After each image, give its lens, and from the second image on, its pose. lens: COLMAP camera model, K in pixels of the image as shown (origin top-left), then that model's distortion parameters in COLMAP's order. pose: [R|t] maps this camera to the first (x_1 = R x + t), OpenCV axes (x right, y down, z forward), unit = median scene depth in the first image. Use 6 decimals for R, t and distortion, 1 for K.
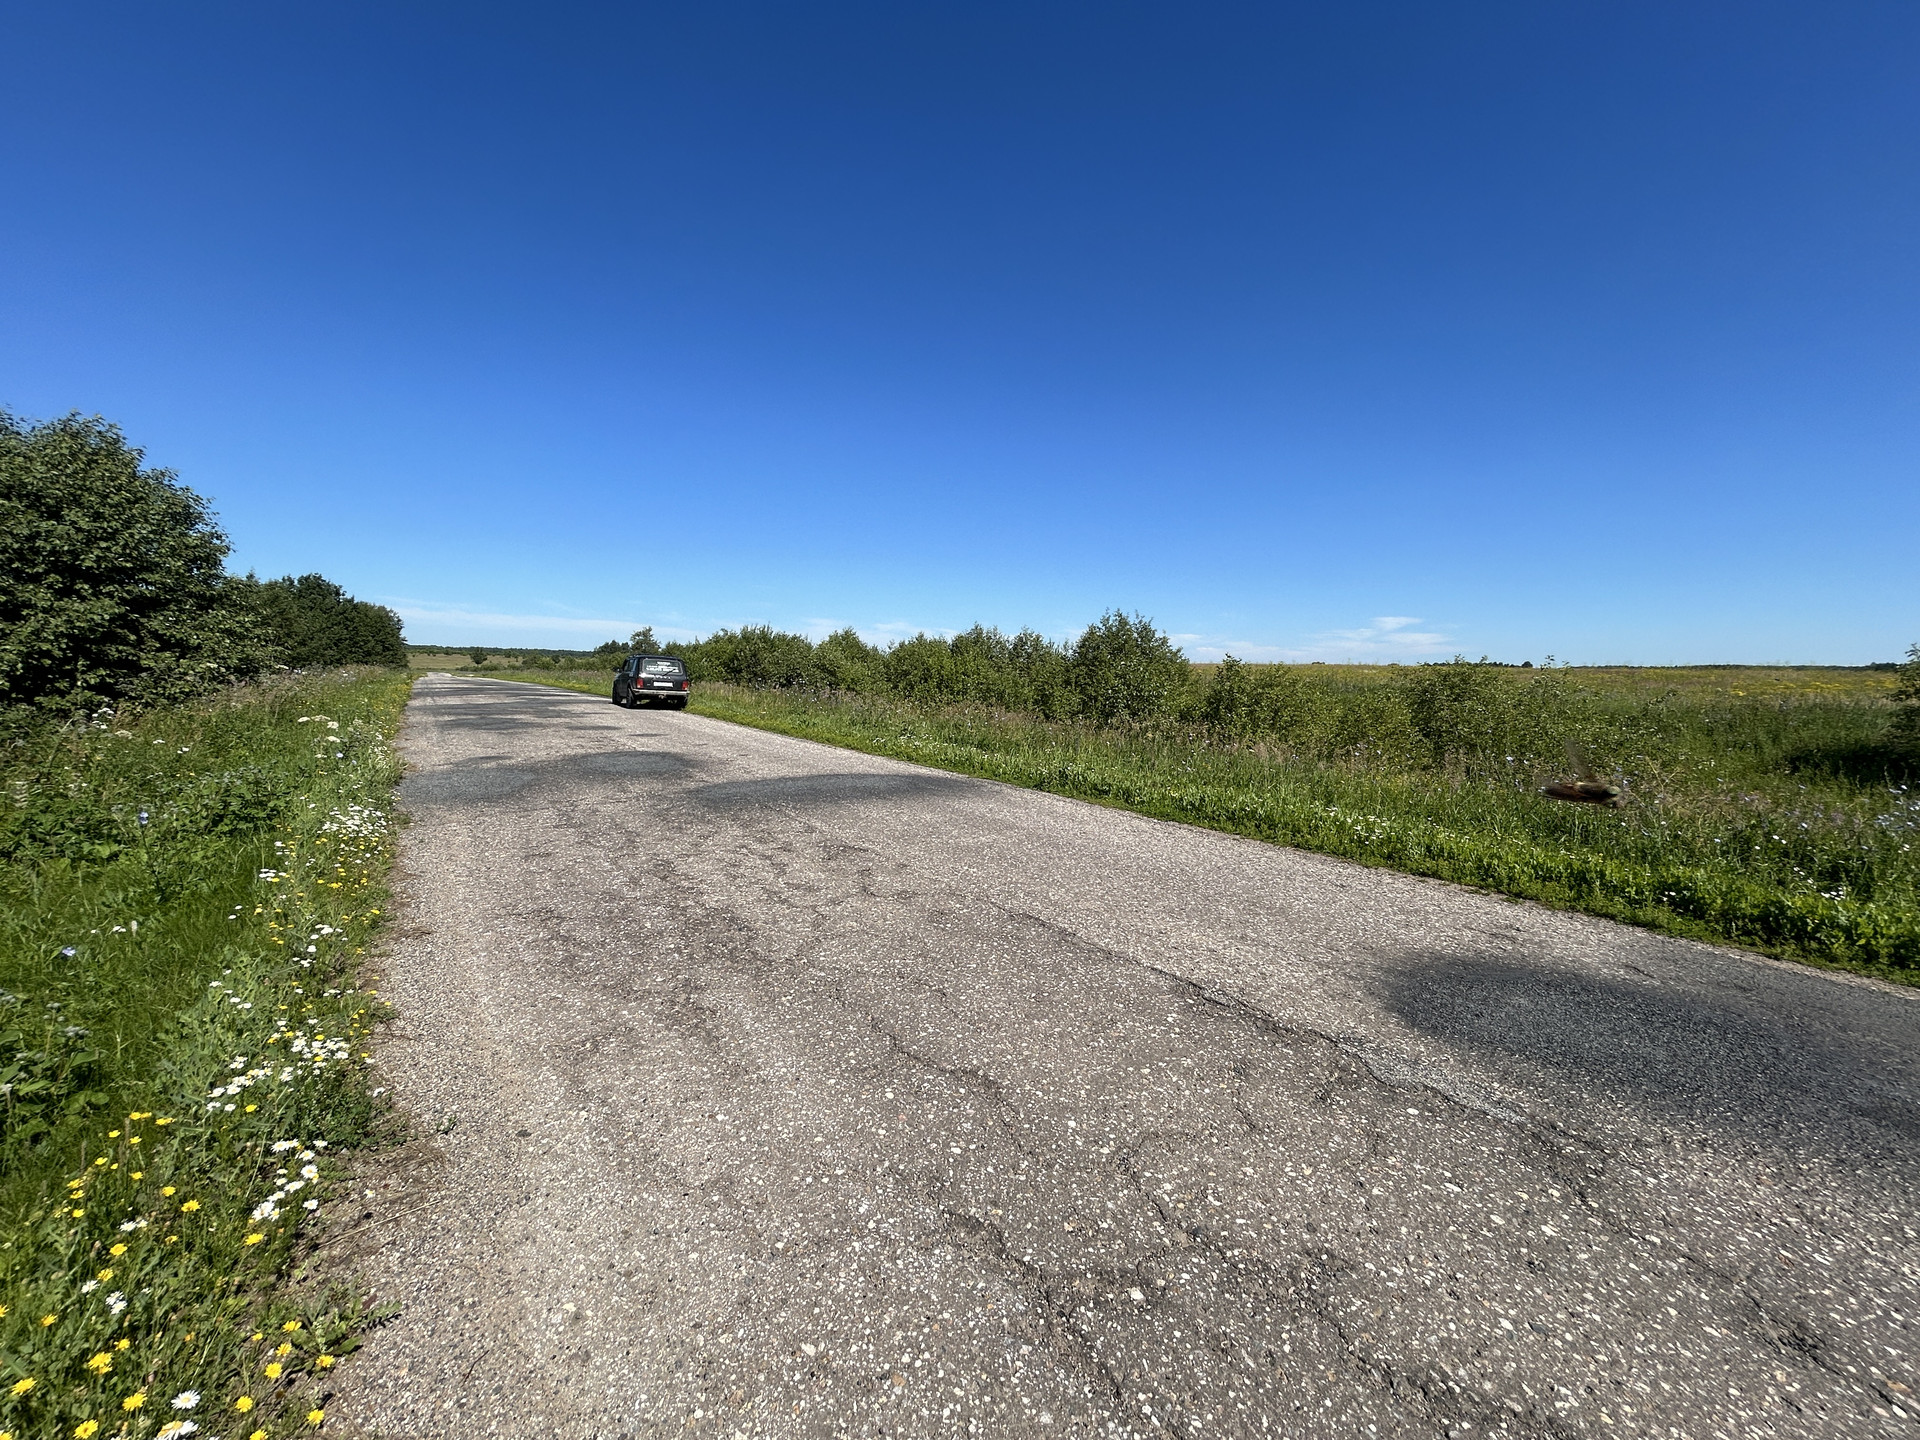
lens RADIAL K [[768.7, 0, 956.7], [0, 768.7, 723.3], [0, 0, 1]] dist [-0.001968, 0.000830]
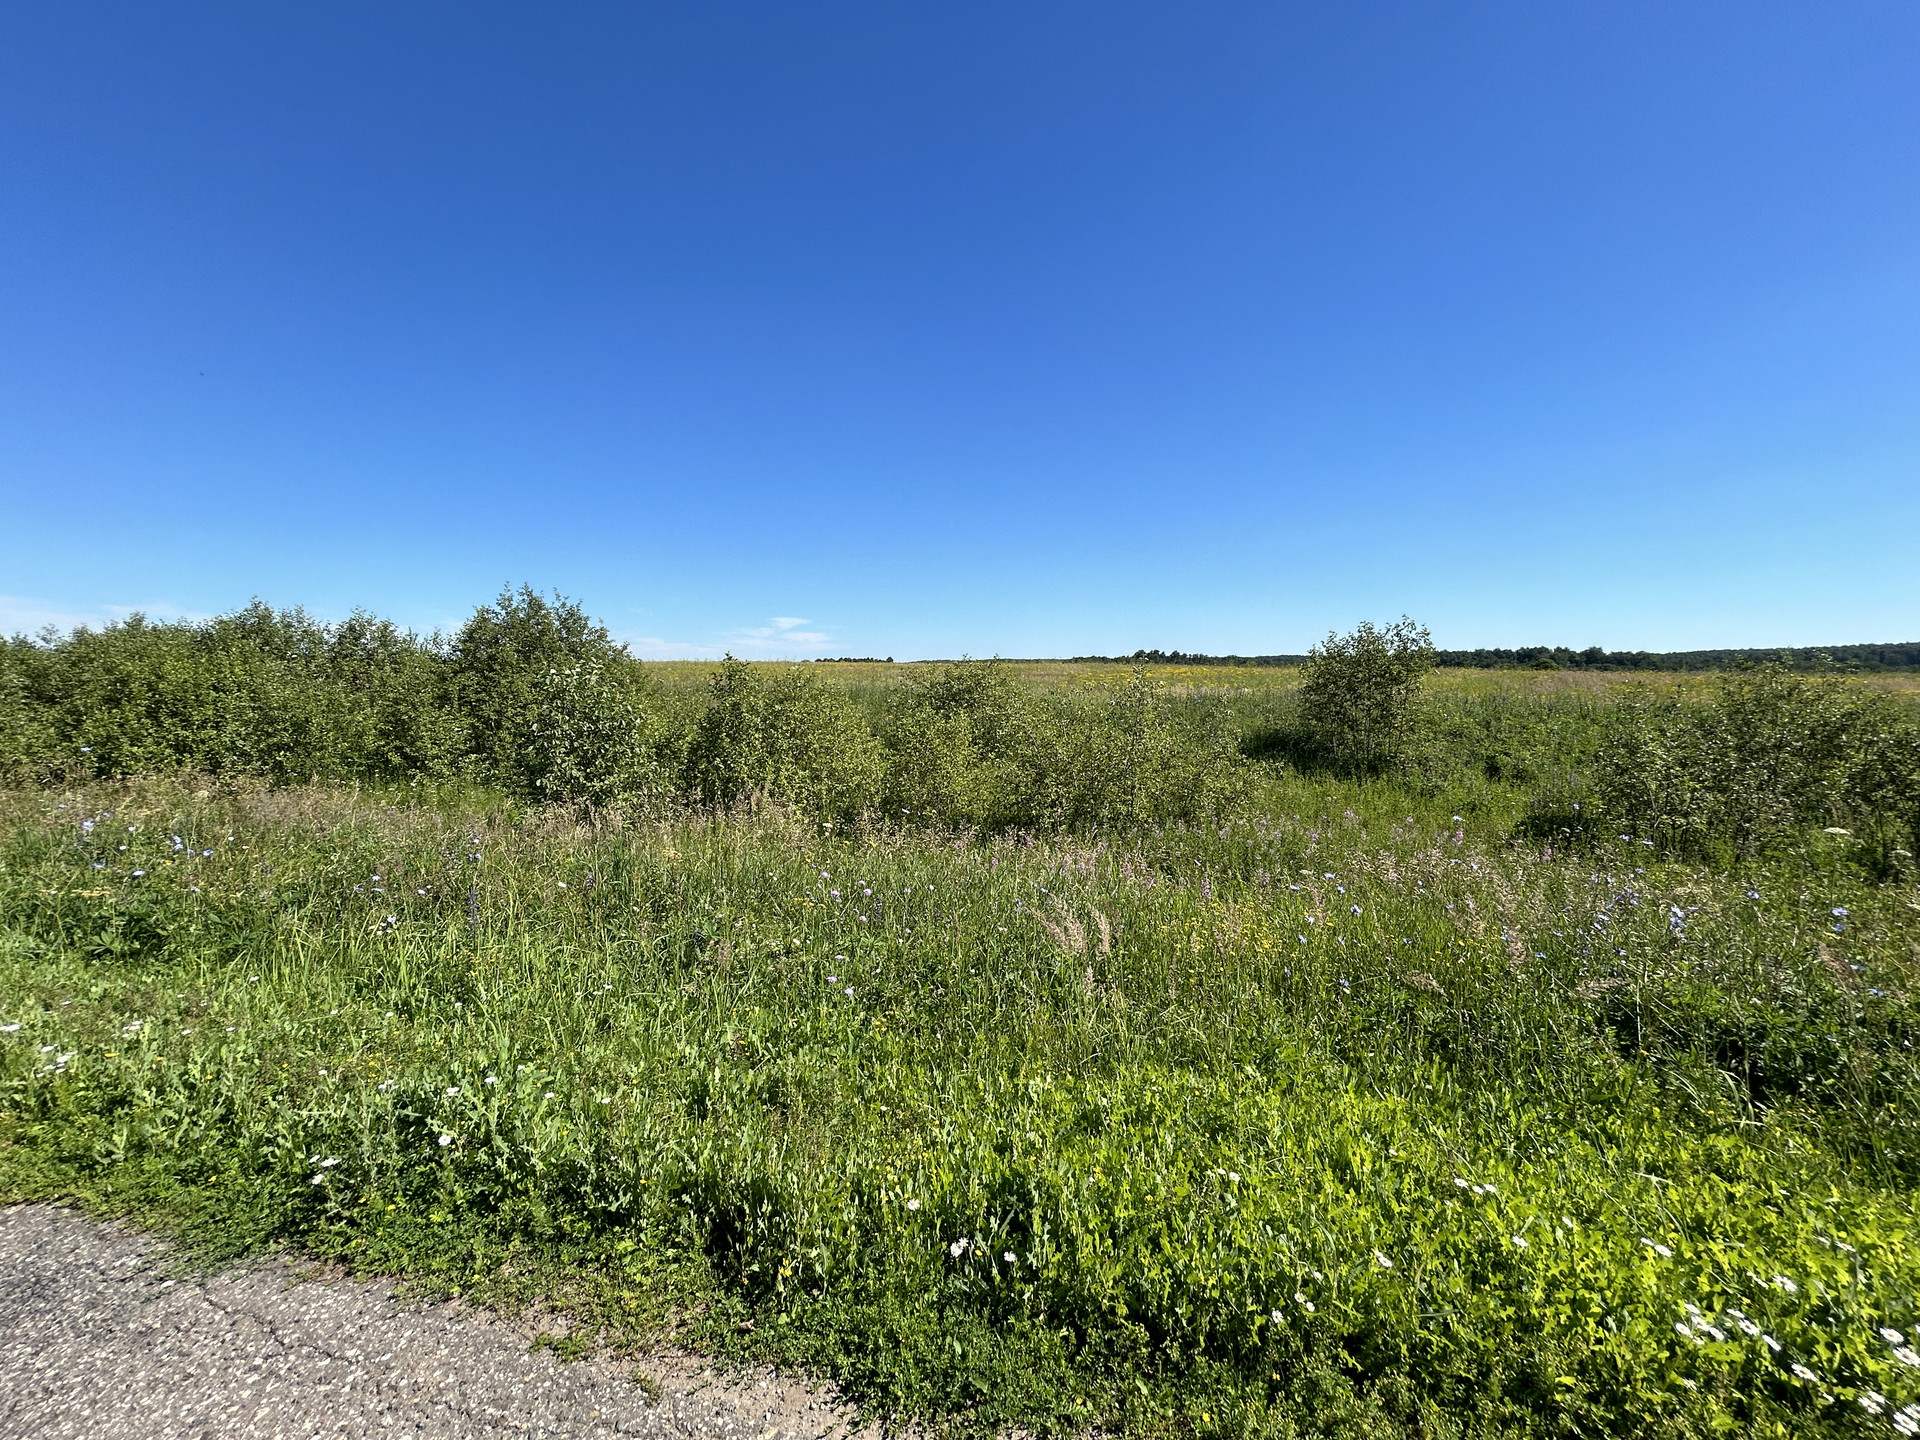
lens RADIAL K [[768.7, 0, 954.5], [0, 768.7, 727.4], [0, 0, 1]] dist [-0.001968, 0.000830]
pose [[0.749074, -0.064244, 0.659364, 0.157749], [0.057858, 0.997828, 0.031491, -0.094461], [-0.659955, 0.014561, 0.751164, 0.972336]]
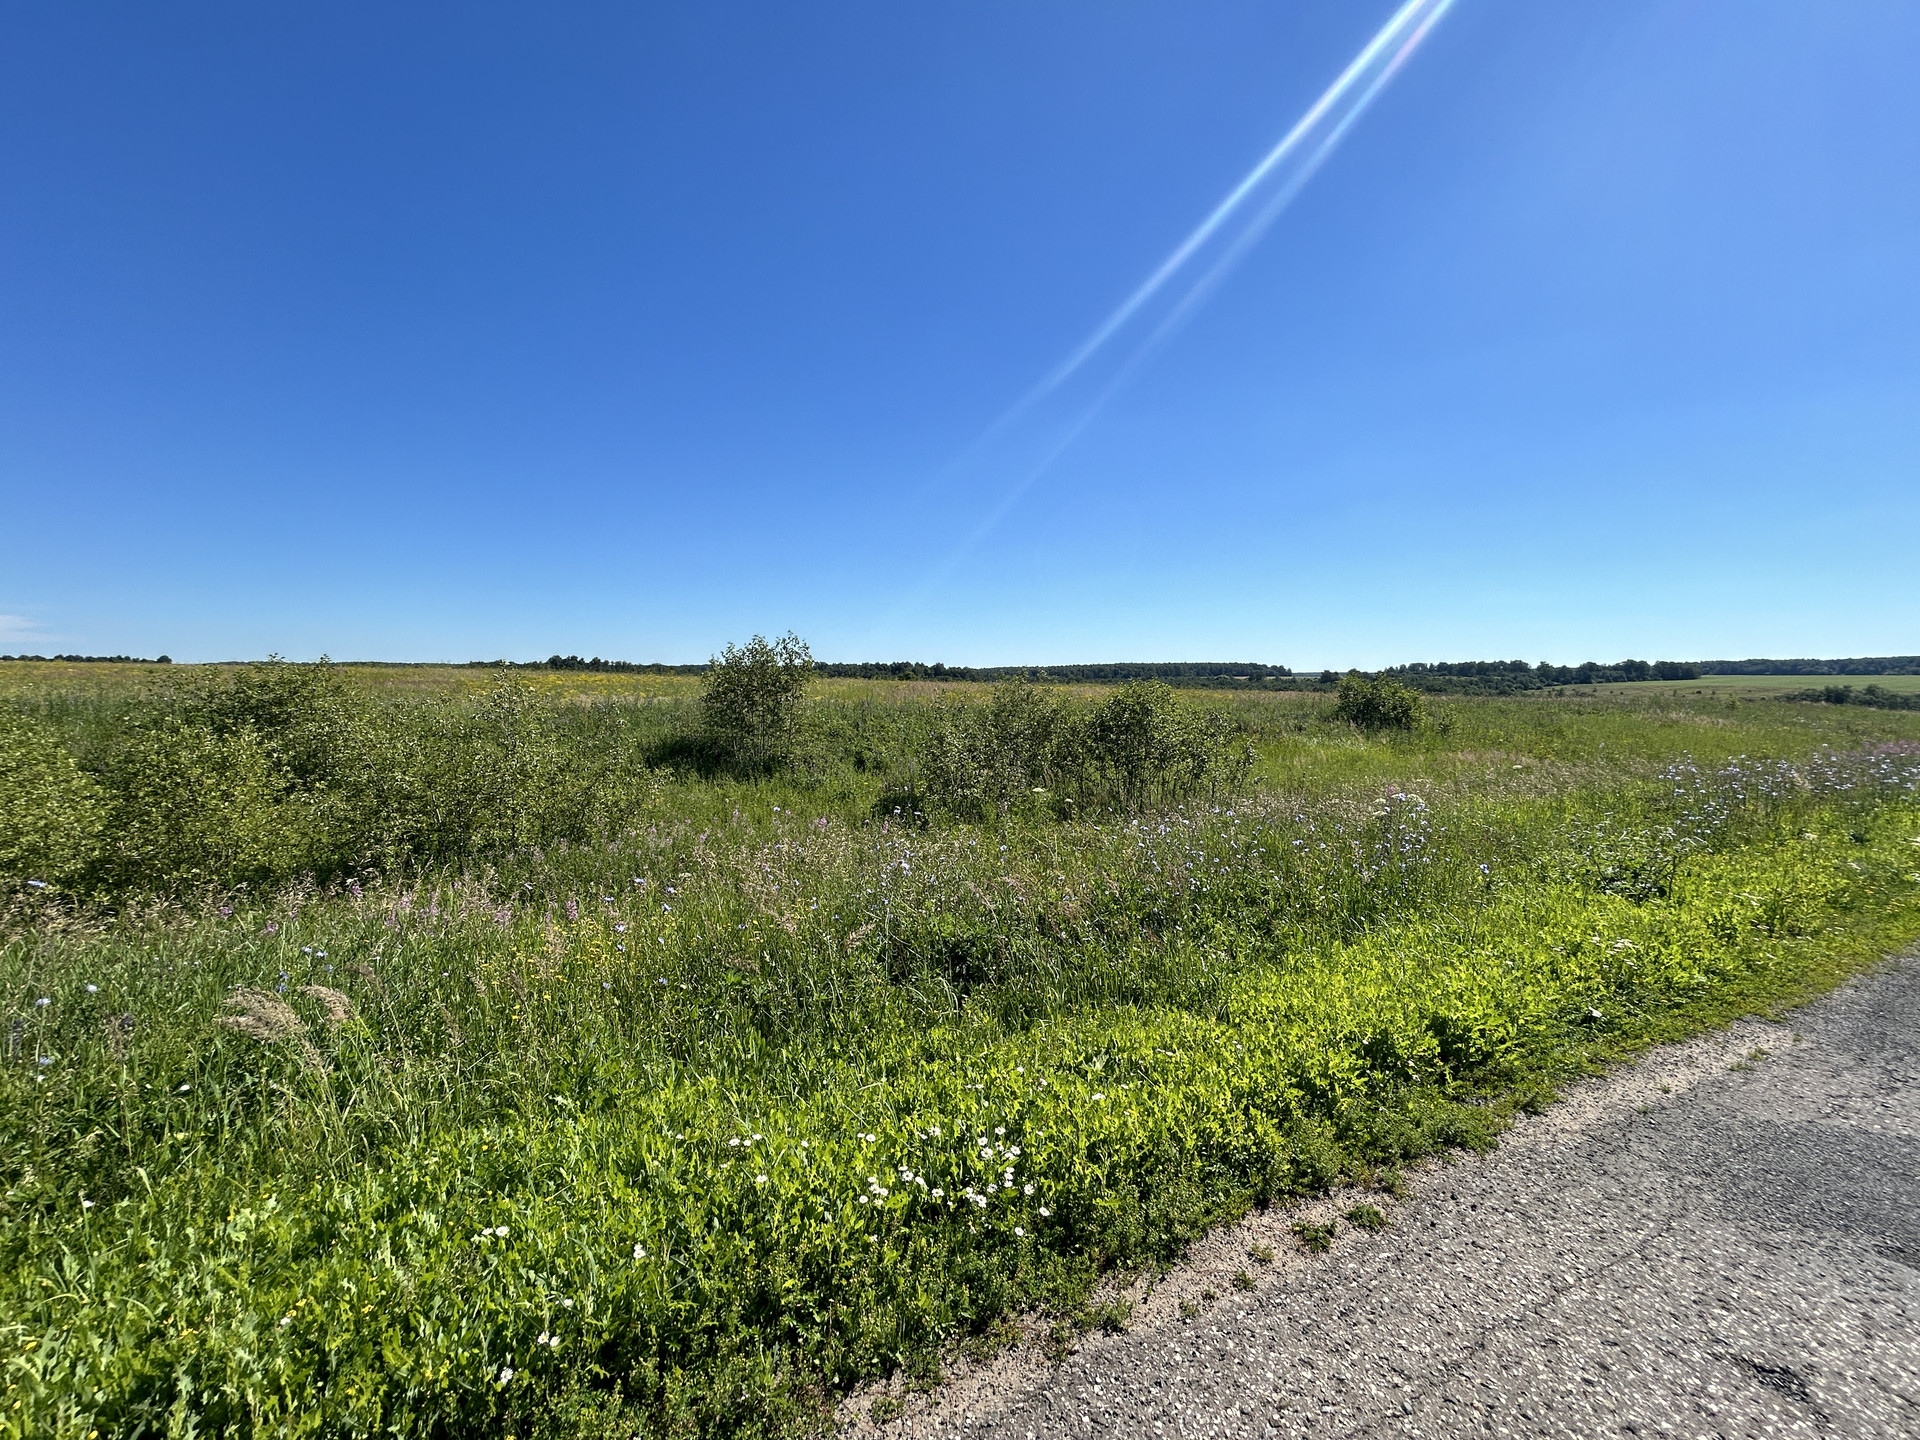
lens RADIAL K [[768.7, 0, 962.3], [0, 768.7, 712.0], [0, 0, 1]] dist [-0.001968, 0.000830]
pose [[0.130775, -0.053946, 0.989943, 0.189565], [0.063697, 0.996913, 0.045911, -0.089570], [-0.989364, 0.057052, 0.133808, 0.913161]]
